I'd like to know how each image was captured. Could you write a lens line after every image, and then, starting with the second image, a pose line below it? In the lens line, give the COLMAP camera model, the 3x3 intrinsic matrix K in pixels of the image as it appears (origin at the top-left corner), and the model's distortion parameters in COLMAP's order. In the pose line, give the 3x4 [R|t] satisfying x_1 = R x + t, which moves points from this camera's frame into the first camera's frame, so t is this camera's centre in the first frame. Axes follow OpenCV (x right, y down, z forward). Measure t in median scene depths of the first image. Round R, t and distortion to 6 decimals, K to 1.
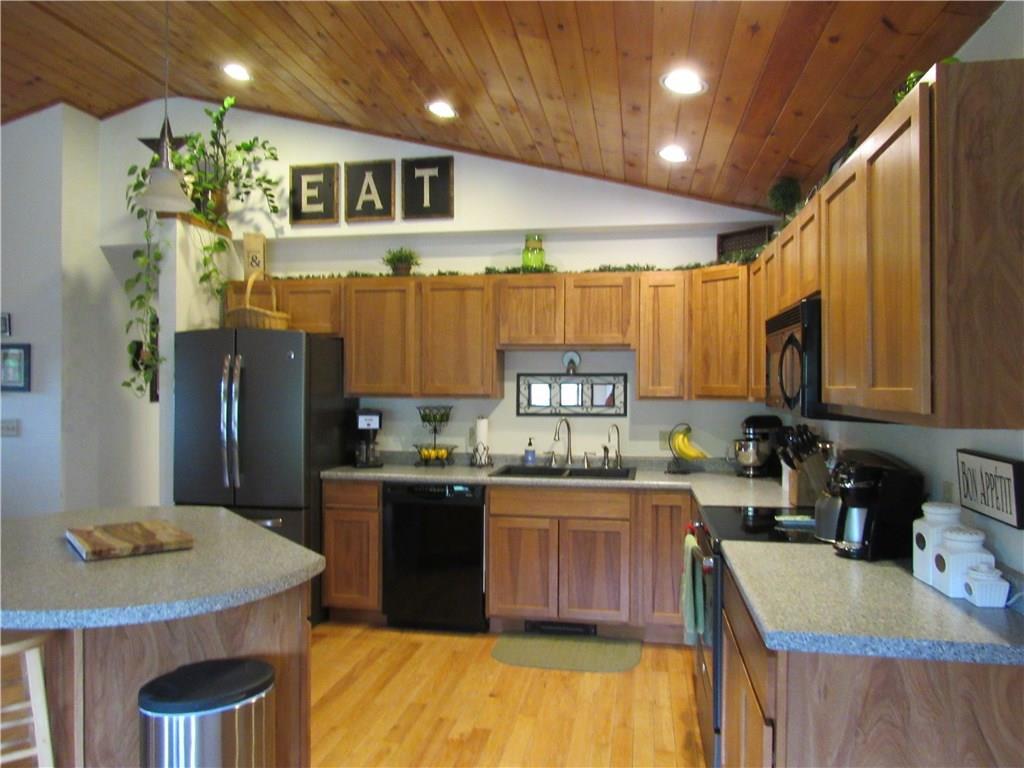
lens RADIAL K [[735.4, 0, 513.6], [0, 735.4, 385.9], [0, 0, 1]] dist [-0.019500, 0.005703]
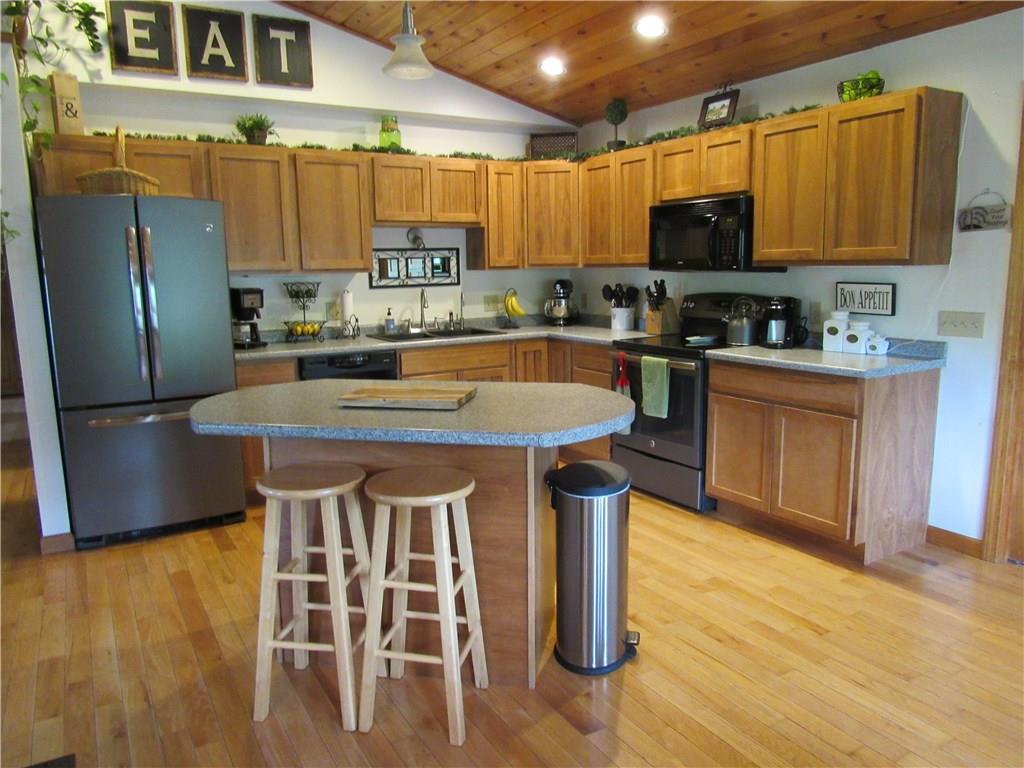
lens RADIAL K [[735.4, 0, 533.6], [0, 735.4, 380.6], [0, 0, 1]] dist [-0.019500, 0.005703]
pose [[0.746930, -0.122149, 0.653586, -0.549666], [0.021713, 0.986937, 0.159634, 0.007358], [-0.664548, -0.105044, 0.739826, 0.035808]]
